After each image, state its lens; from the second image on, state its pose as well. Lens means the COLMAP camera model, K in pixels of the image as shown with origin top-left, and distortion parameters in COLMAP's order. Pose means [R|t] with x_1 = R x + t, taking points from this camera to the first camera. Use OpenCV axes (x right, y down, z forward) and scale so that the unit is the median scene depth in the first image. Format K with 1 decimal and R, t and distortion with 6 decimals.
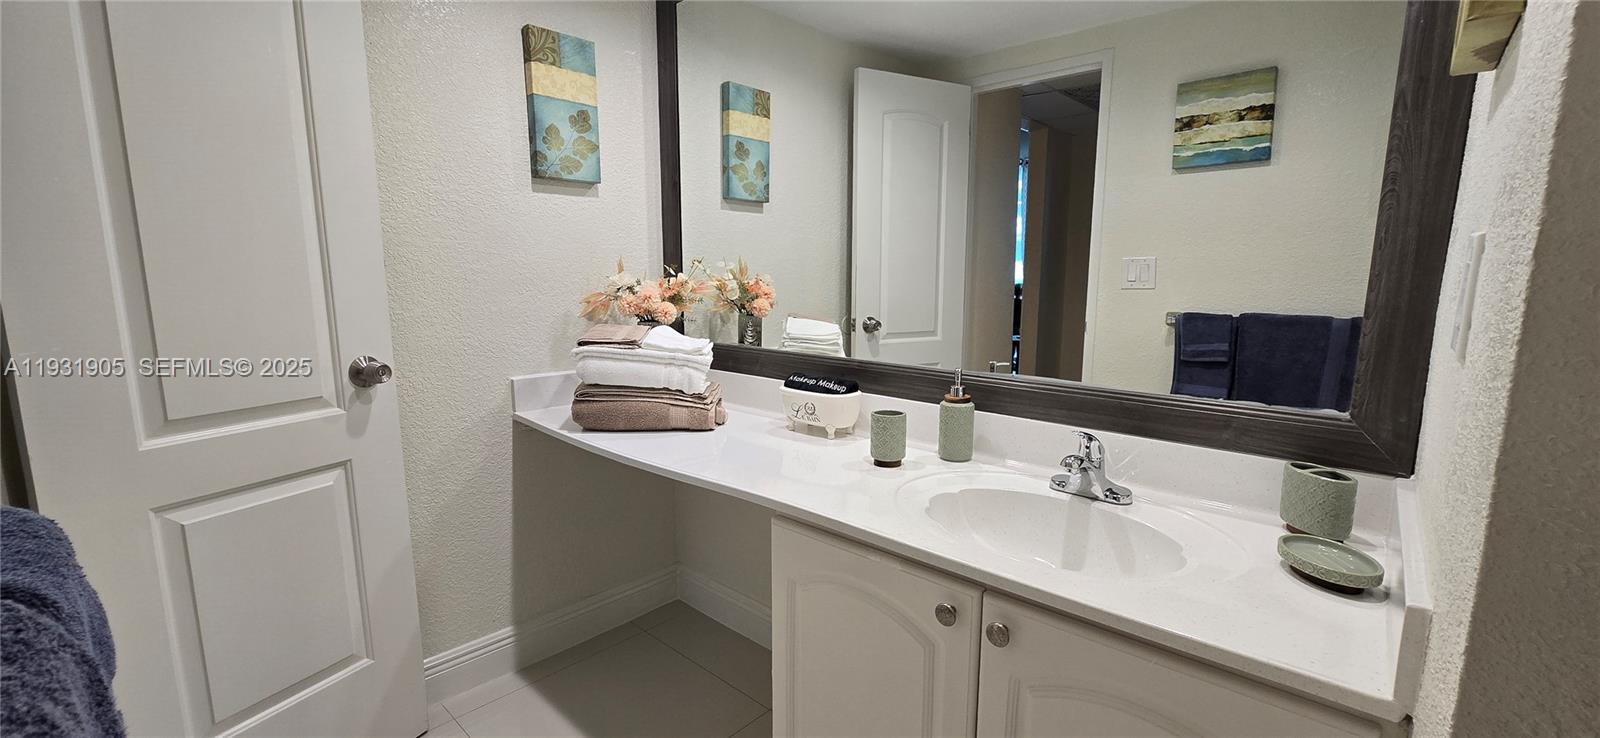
lens RADIAL K [[642.1, 0, 820.7], [0, 642.1, 379.8], [0, 0, 1]] dist [-0.001373, -0.000071]
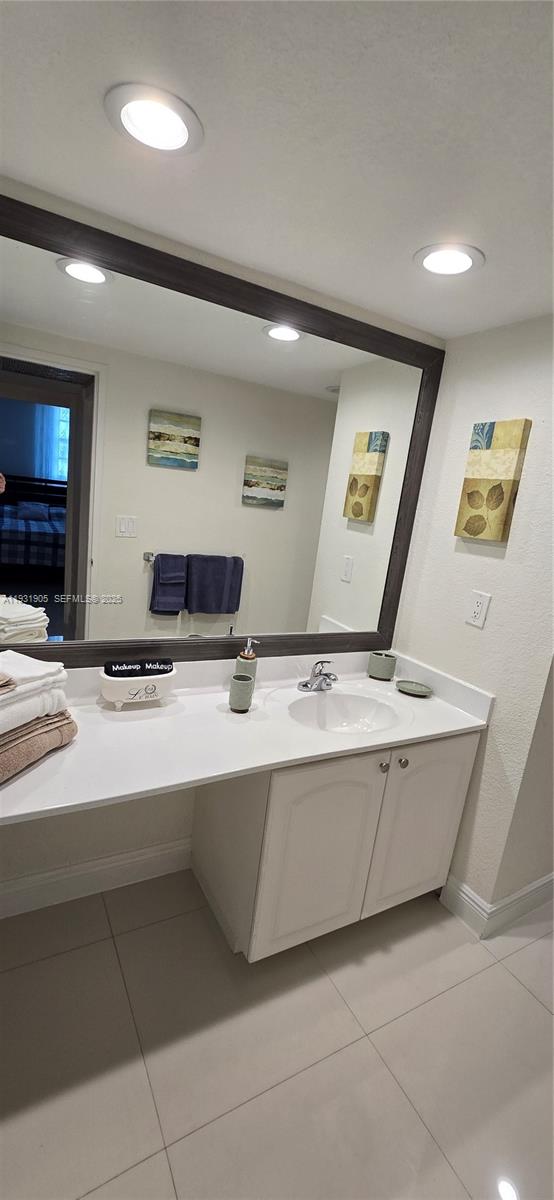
lens RADIAL K [[481.6, 0, 270.6], [0, 481.6, 607.9], [0, 0, 1]] dist [-0.001373, -0.000071]
pose [[0.355480, -0.172312, 0.918663, -0.531756], [0.040231, 0.984770, 0.169144, -0.180073], [-0.933818, -0.023168, 0.356998, 0.317433]]
